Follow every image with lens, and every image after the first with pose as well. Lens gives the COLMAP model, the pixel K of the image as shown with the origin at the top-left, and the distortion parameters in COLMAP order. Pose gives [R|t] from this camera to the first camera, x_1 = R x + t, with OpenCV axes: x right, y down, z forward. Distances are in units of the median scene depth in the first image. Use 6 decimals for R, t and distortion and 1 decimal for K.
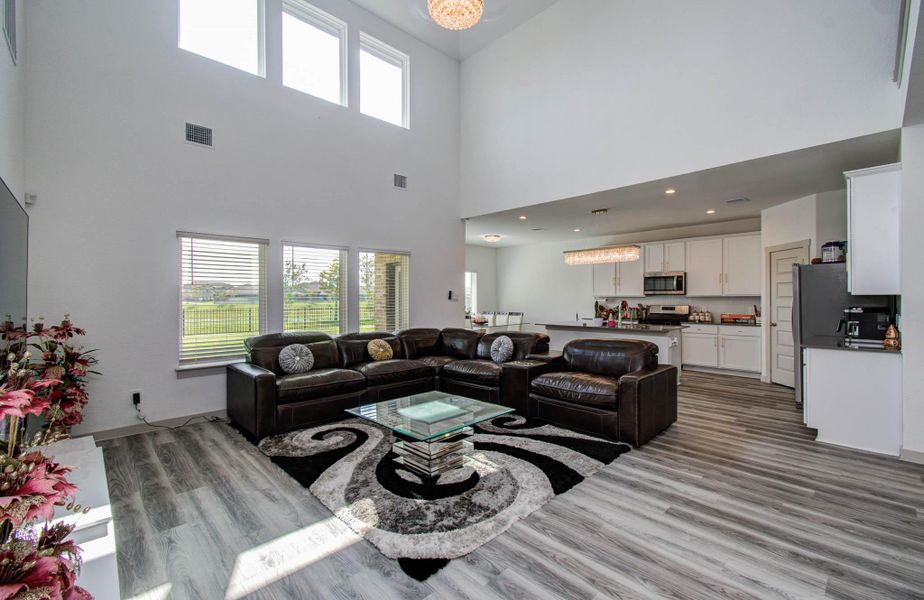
lens RADIAL K [[399.8, 0, 462.4], [0, 399.8, 293.3], [0, 0, 1]] dist [-0.003473, 0.000119]
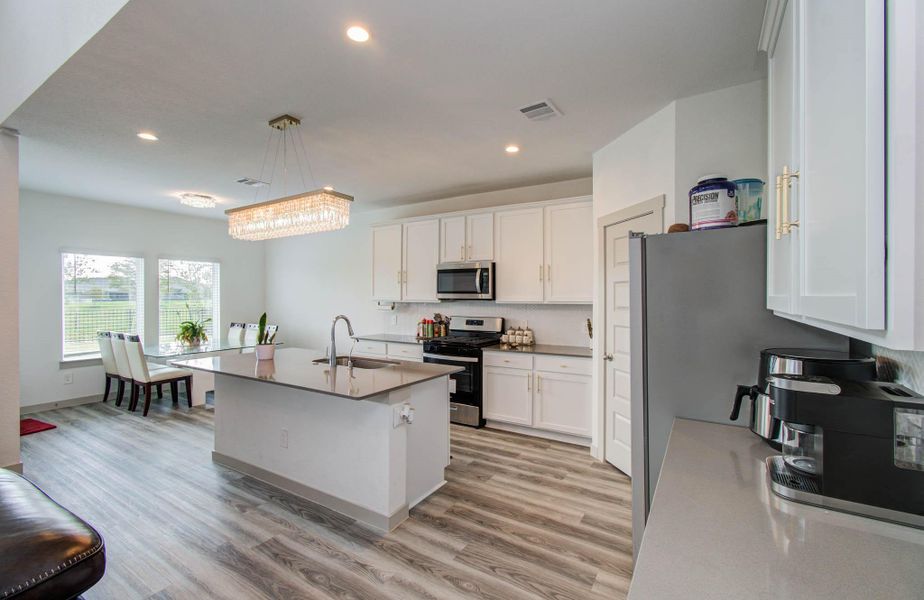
lens RADIAL K [[412.6, 0, 475.8], [0, 412.6, 296.8], [0, 0, 1]] dist [-0.043052, 0.000100]
pose [[0.960851, 0.003890, 0.277039, 0.541903], [-0.007001, 0.999923, 0.010242, -0.011873], [-0.276978, -0.011781, 0.960804, 0.619266]]
